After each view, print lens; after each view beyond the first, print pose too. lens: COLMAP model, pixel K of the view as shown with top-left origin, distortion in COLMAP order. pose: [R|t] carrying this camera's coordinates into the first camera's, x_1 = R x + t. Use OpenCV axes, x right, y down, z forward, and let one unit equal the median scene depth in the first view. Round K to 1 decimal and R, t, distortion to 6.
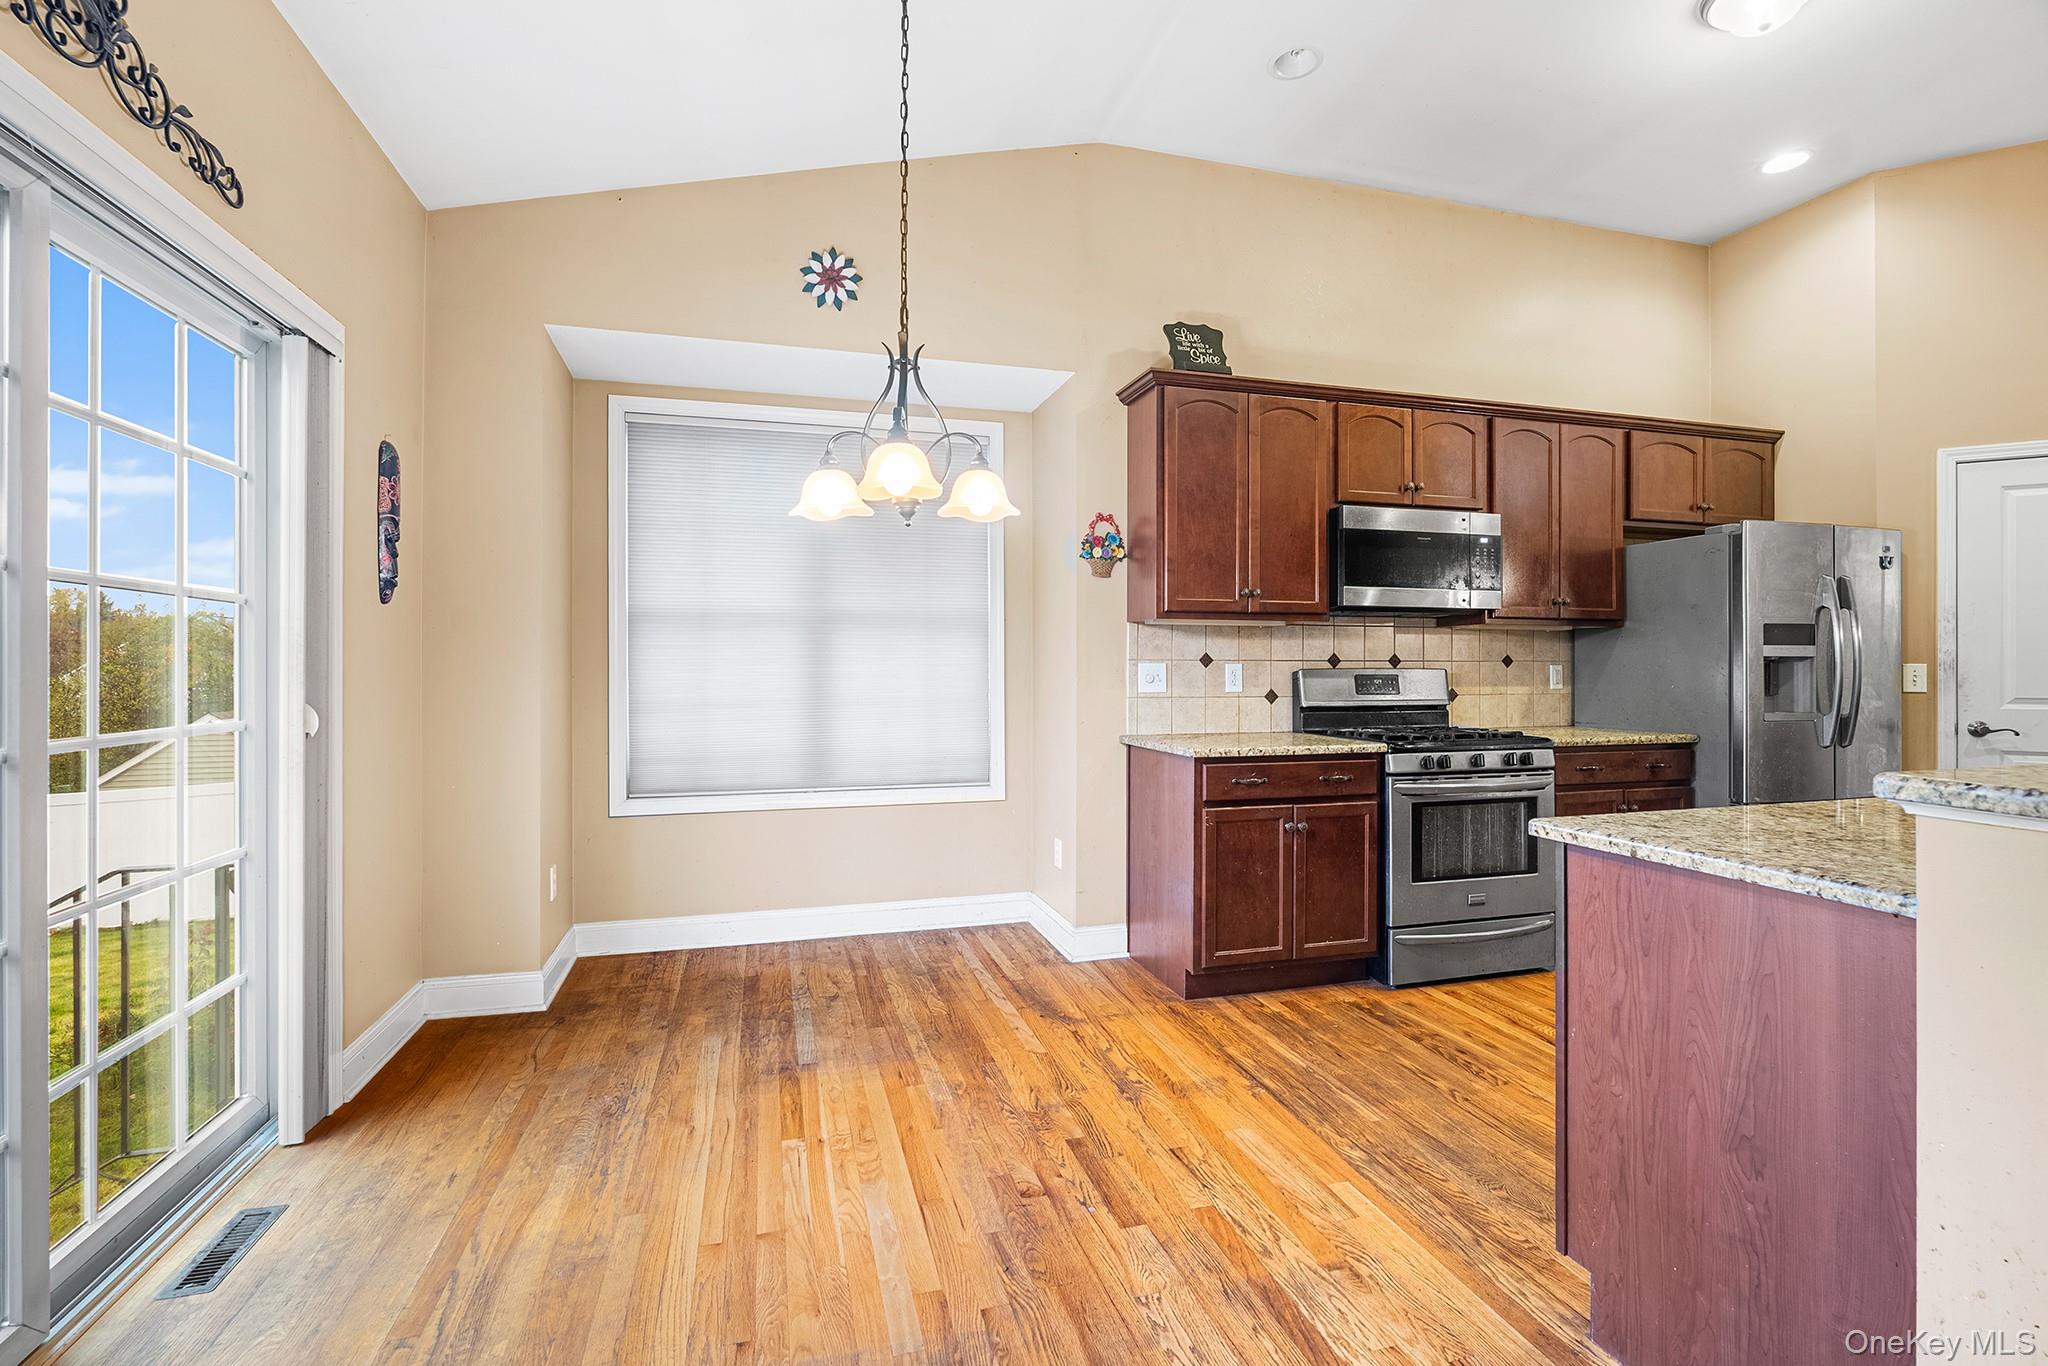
lens RADIAL K [[907.6, 0, 1021.7], [0, 907.6, 671.5], [0, 0, 1]] dist [-0.010598, 0.002163]
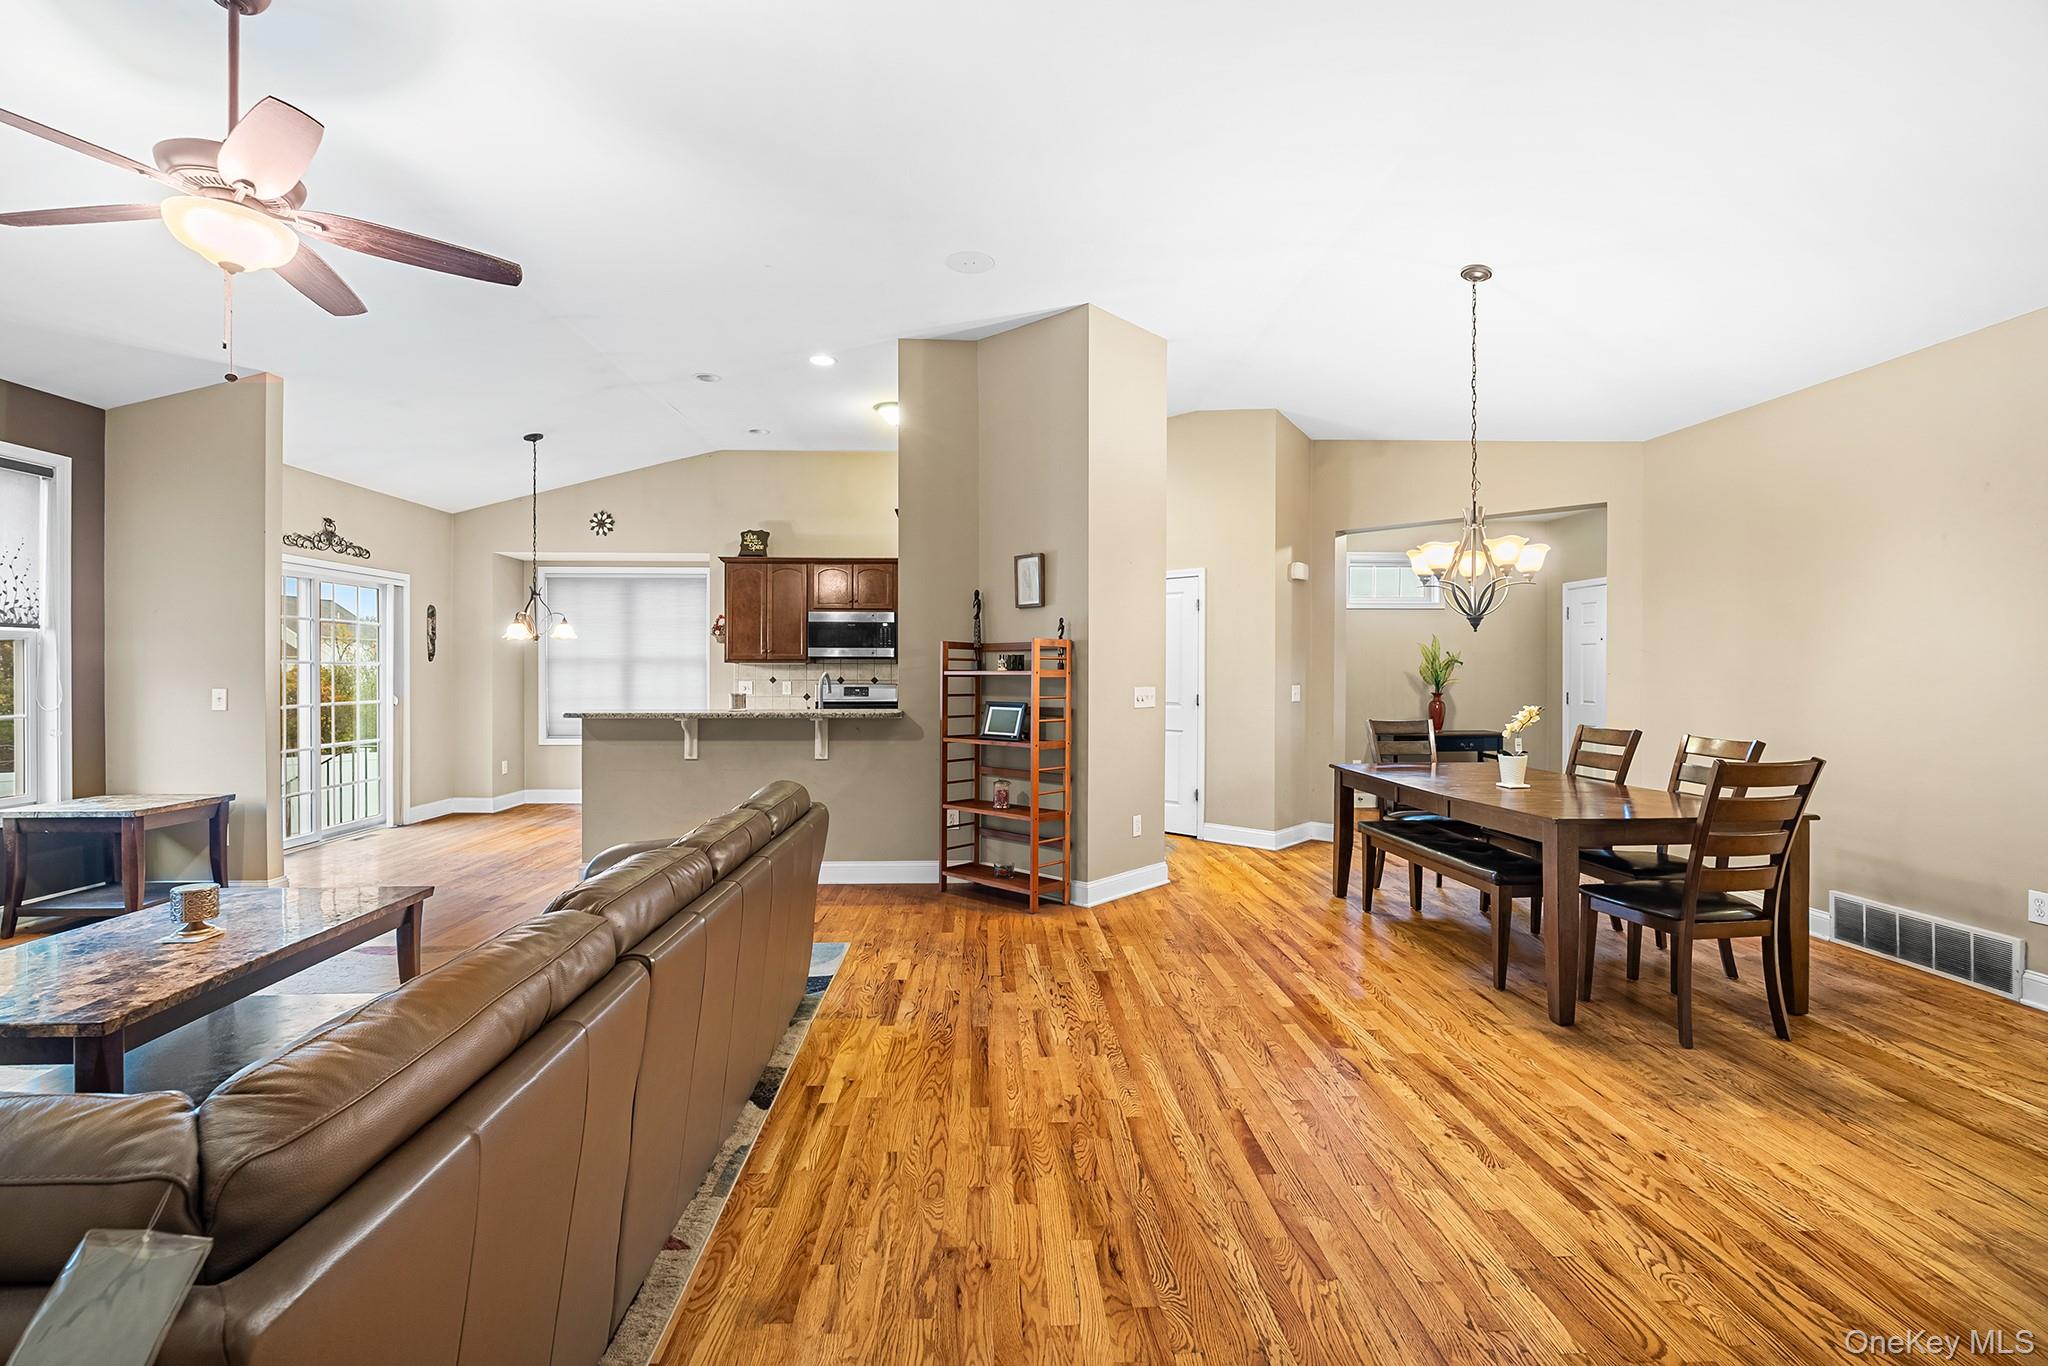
lens RADIAL K [[907.6, 0, 1017.9], [0, 907.6, 679.0], [0, 0, 1]] dist [-0.010598, 0.002163]
pose [[0.972741, 0.004022, -0.231858, 1.418481], [-0.003080, 0.999985, 0.004425, -0.029473], [0.231872, -0.003590, 0.972740, -1.090224]]
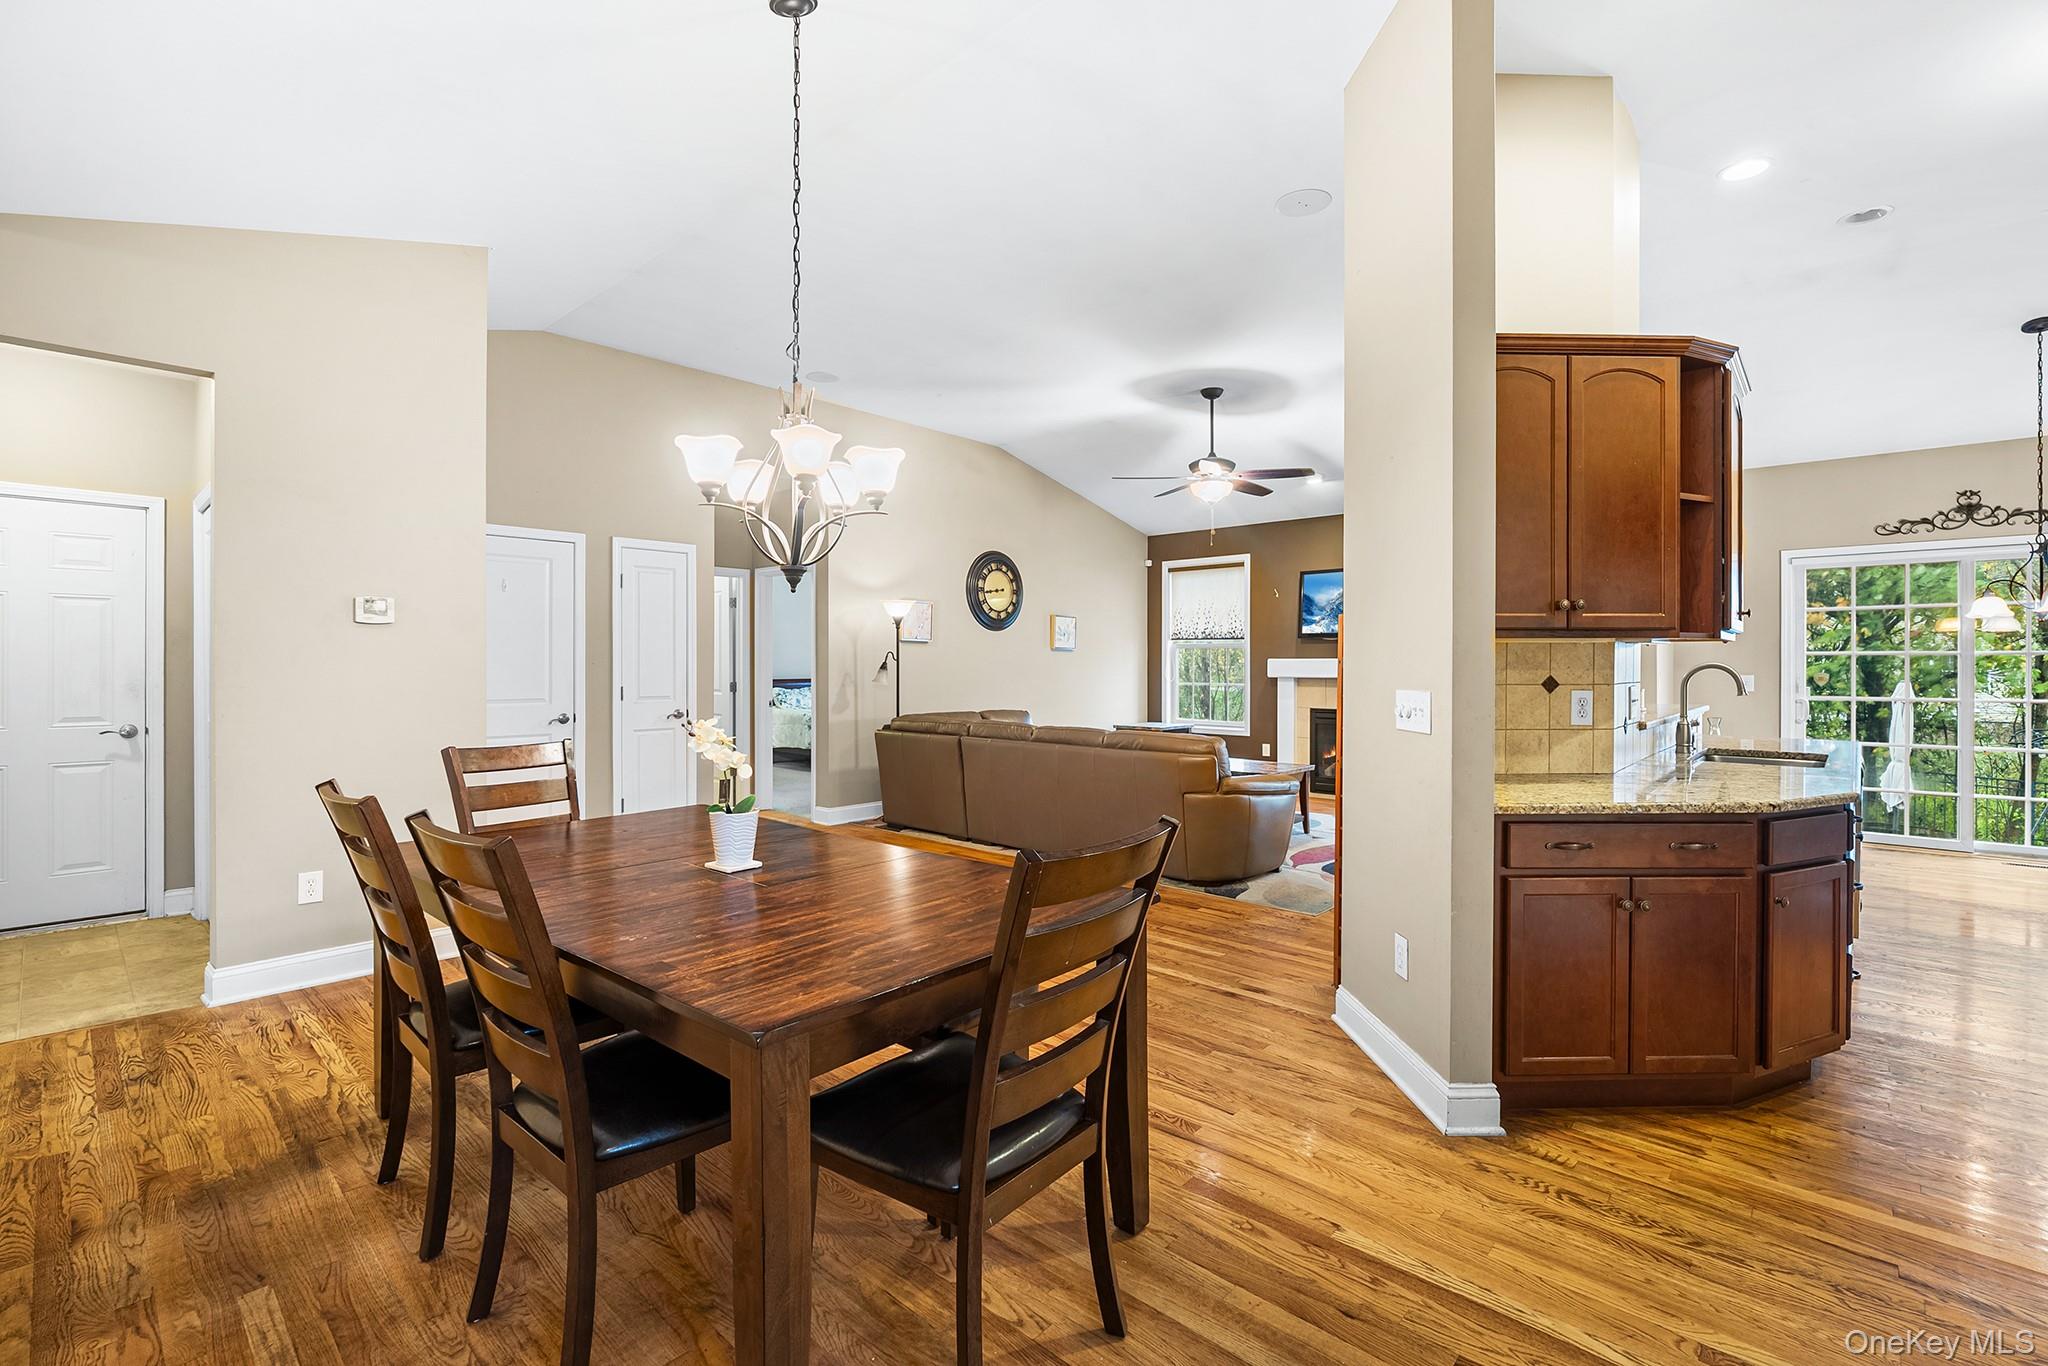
lens RADIAL K [[907.6, 0, 1019.6], [0, 907.6, 662.7], [0, 0, 1]] dist [-0.010598, 0.002163]
pose [[-0.854767, 0.000171, -0.519011, 1.960395], [-0.002838, 0.999983, 0.005003, -0.036037], [0.519004, 0.005749, -0.854753, 0.961257]]
